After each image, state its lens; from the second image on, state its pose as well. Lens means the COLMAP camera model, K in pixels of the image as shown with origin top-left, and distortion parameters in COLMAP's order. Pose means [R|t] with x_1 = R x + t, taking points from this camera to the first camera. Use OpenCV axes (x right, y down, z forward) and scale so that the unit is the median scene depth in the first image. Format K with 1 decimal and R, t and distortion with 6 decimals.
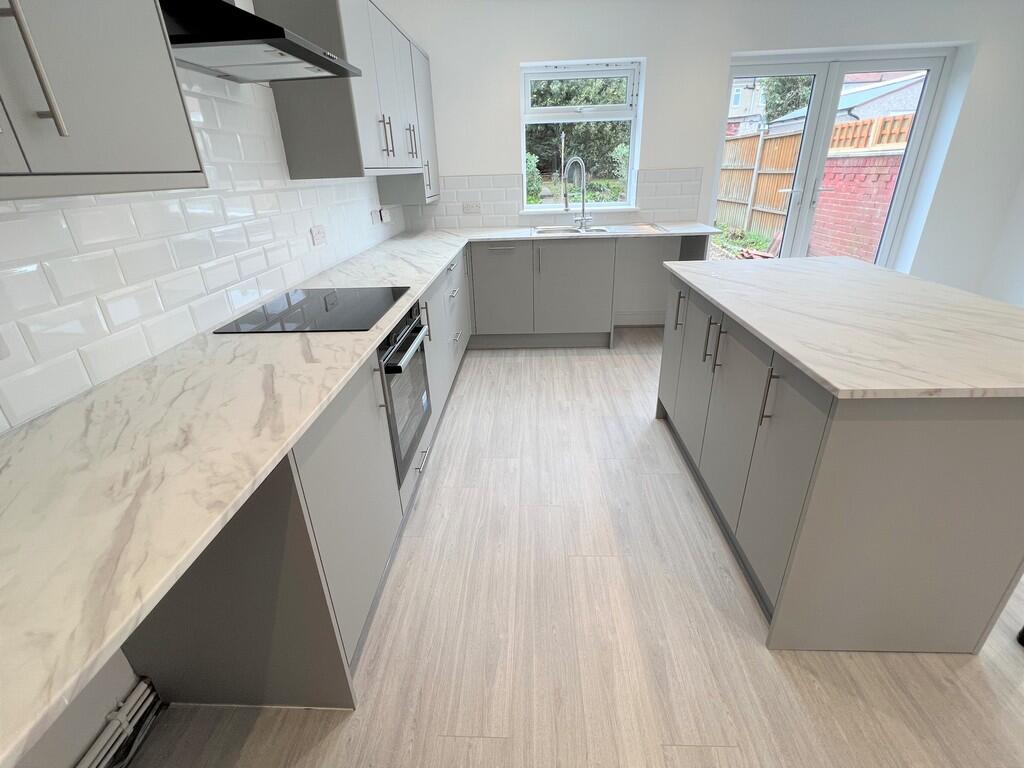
lens RADIAL K [[473.9, 0, 510.0], [0, 473.9, 382.5], [0, 0, 1]] dist [0.001463, -0.000727]
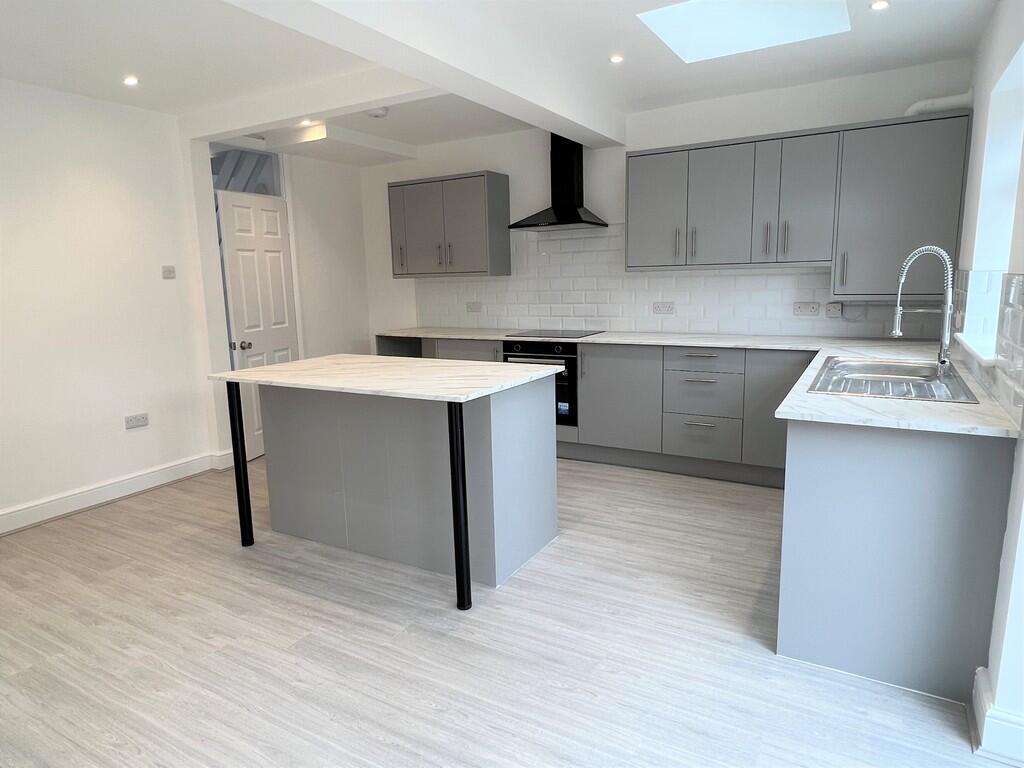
lens RADIAL K [[625.7, 0, 512.9], [0, 625.7, 382.8], [0, 0, 1]] dist [-0.003599, -0.000749]
pose [[-0.465131, 0.195077, -0.863480, 1.803267], [-0.331950, 0.865808, 0.374415, -0.811617], [0.820647, 0.460784, -0.337958, 1.653177]]
